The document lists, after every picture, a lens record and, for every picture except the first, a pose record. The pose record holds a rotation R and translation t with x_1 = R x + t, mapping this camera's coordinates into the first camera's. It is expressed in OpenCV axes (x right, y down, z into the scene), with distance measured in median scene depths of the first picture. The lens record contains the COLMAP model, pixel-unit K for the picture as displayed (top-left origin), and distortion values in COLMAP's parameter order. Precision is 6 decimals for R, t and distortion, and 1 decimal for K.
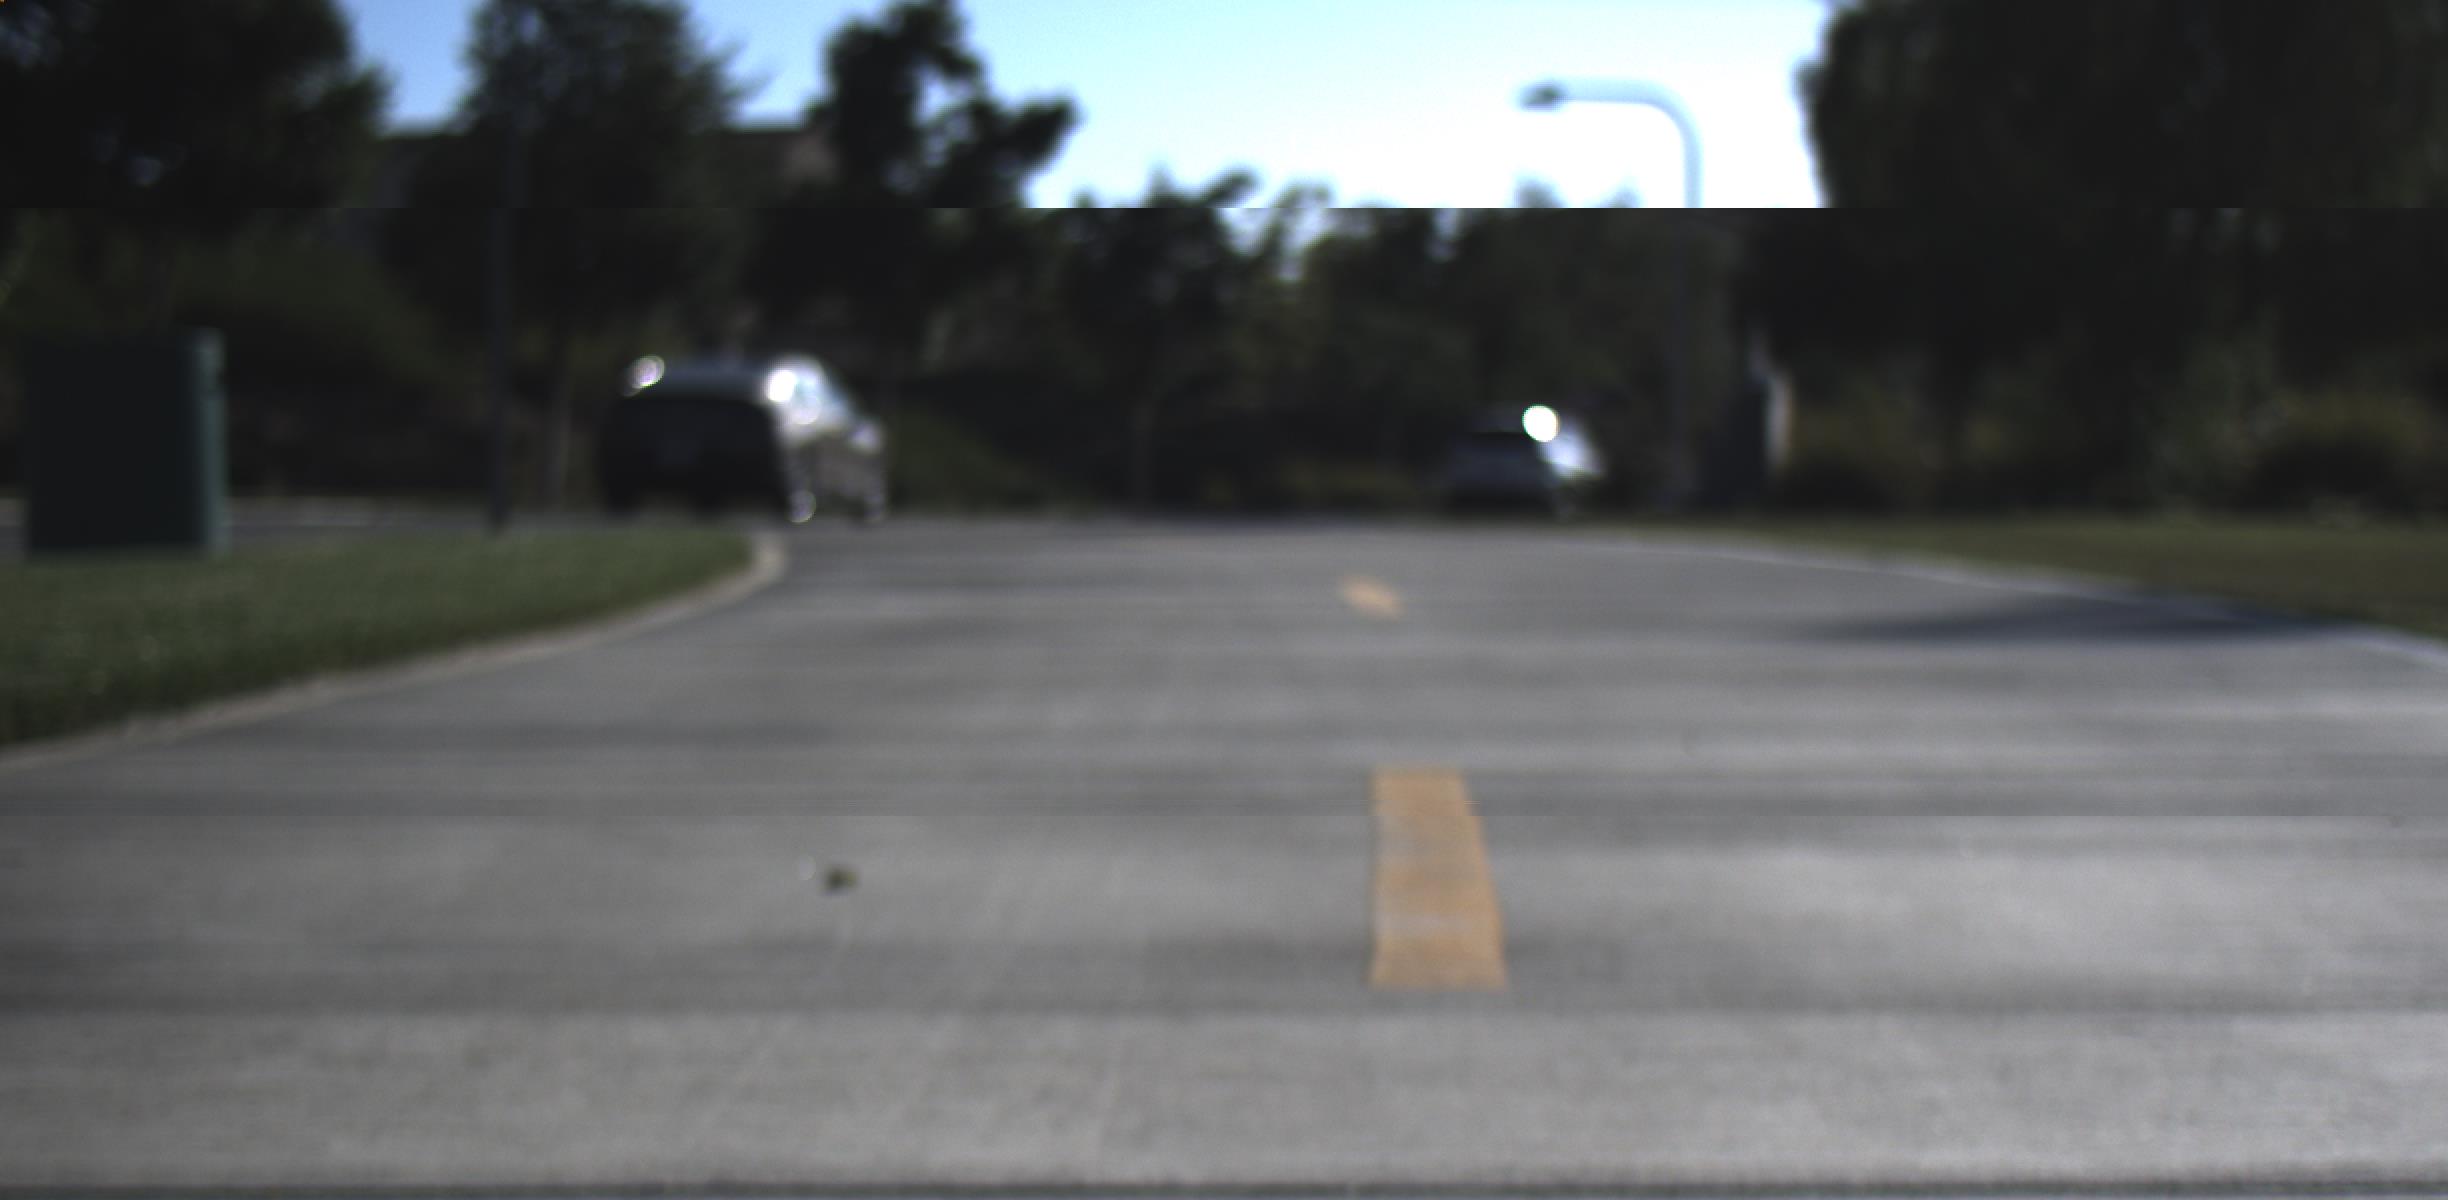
lens RADIAL K [[9508.6, 0, 1219.8], [0, 9508.6, 593.1], [0, 0, 1]] dist [0.823453, 0.000000]
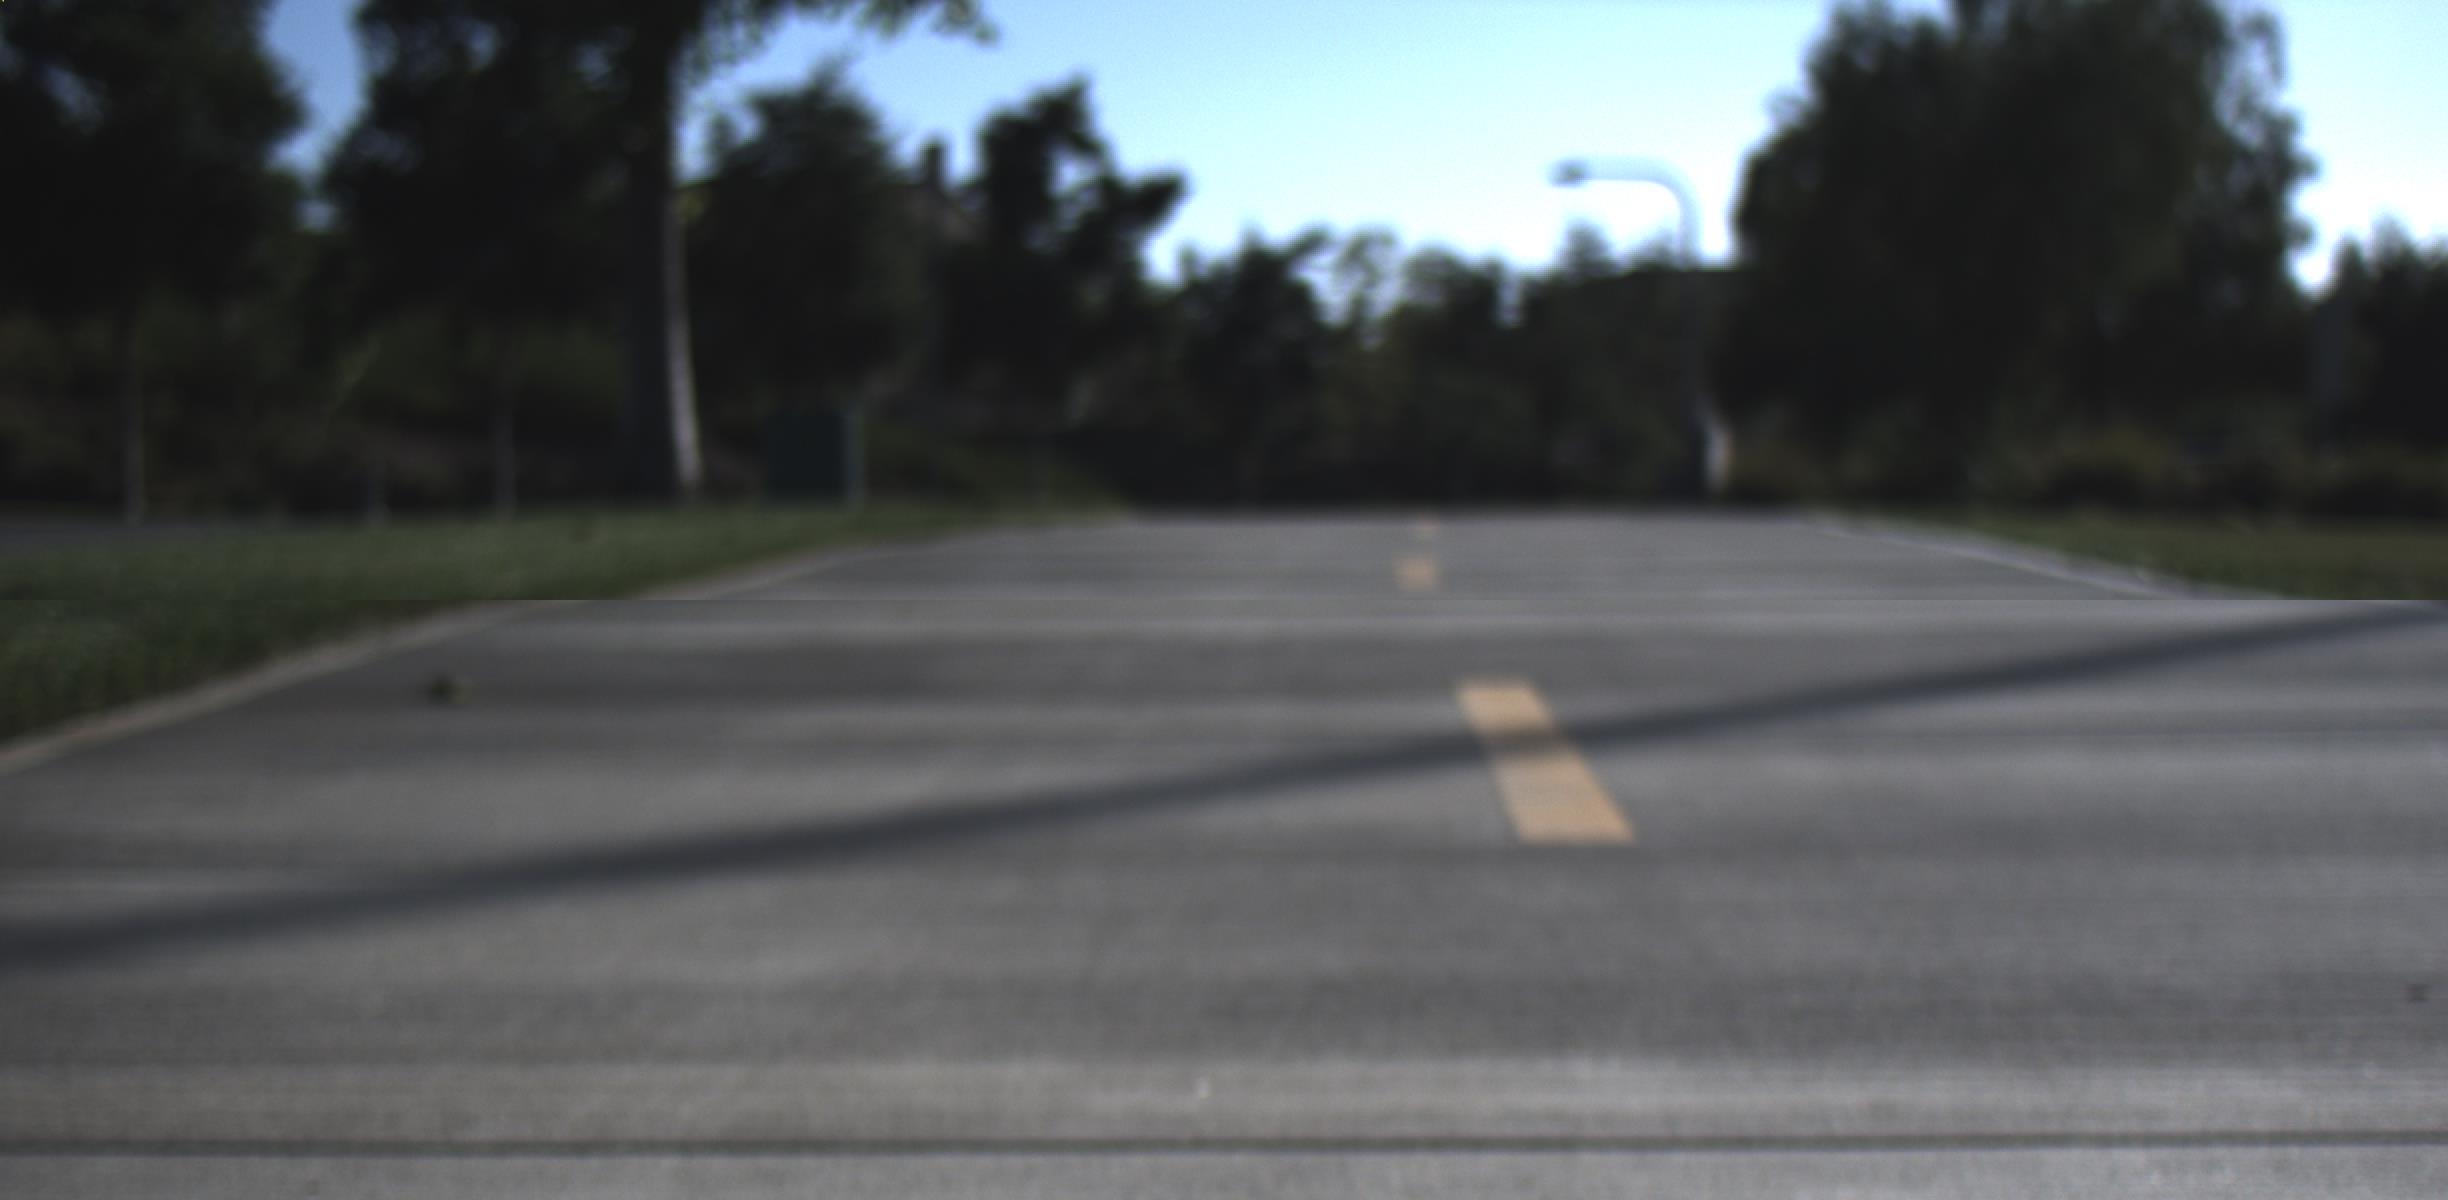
lens RADIAL K [[9508.6, 0, 1222.7], [0, 9508.6, 598.4], [0, 0, 1]] dist [0.823453, 0.000000]
pose [[0.999980, 0.003995, -0.004984, -0.004285], [-0.003997, 0.999992, -0.000274, 0.002330], [0.004983, 0.000294, 0.999988, -0.217769]]
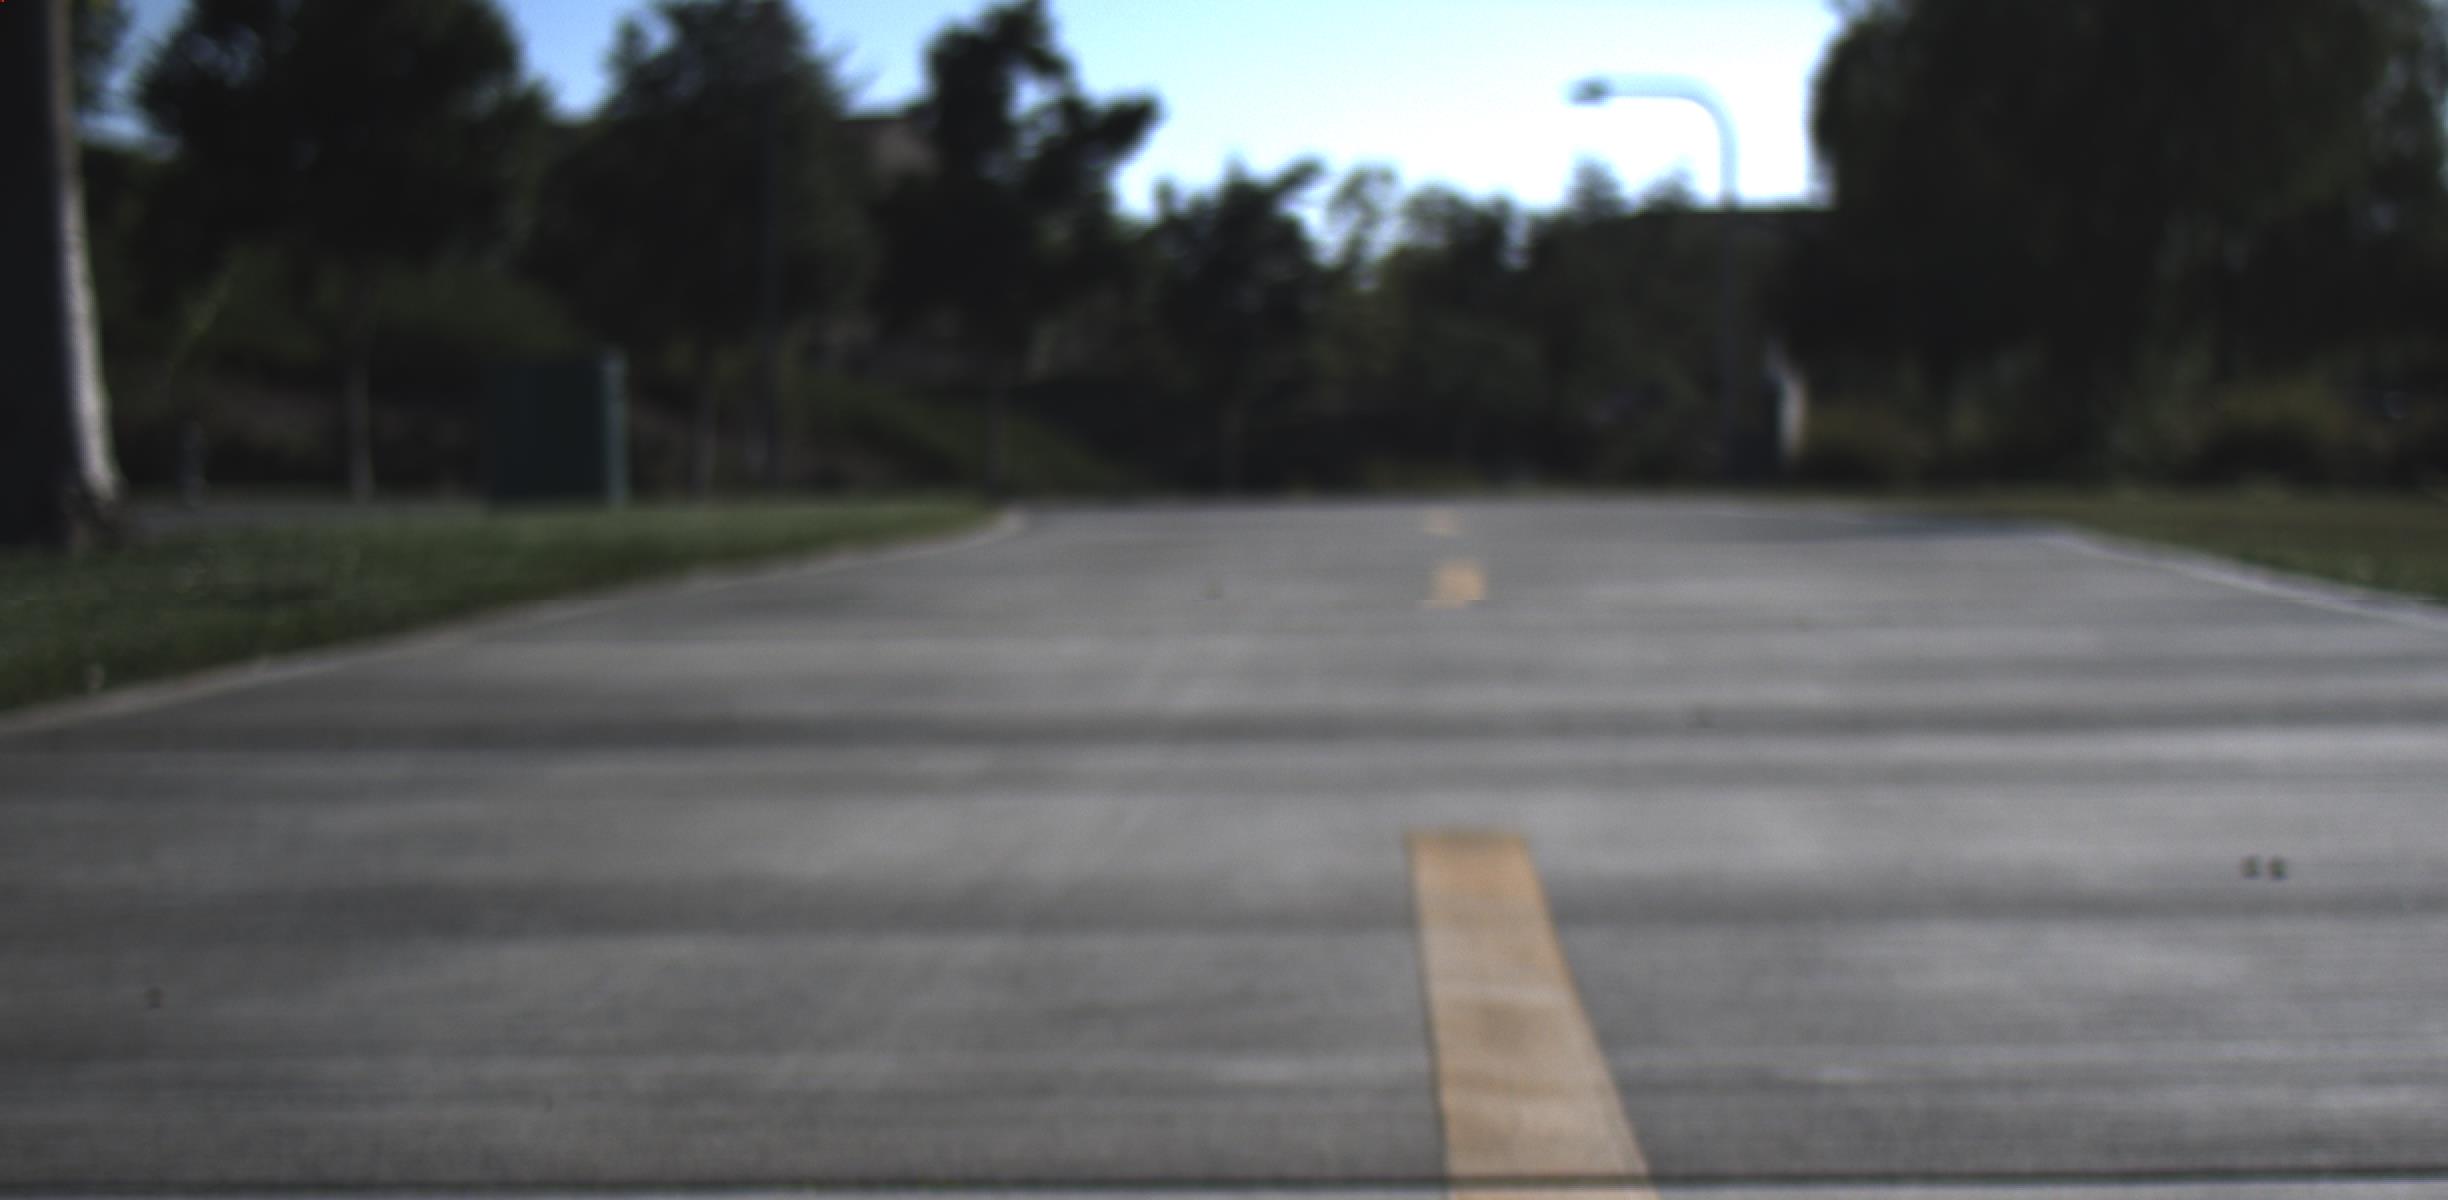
lens RADIAL K [[9508.6, 0, 1218.8], [0, 9508.6, 602.4], [0, 0, 1]] dist [0.823453, 0.000000]
pose [[0.999984, 0.001762, -0.005368, -0.002472], [-0.001731, 0.999983, 0.005622, -0.000600], [0.005378, -0.005612, 0.999970, -0.084794]]
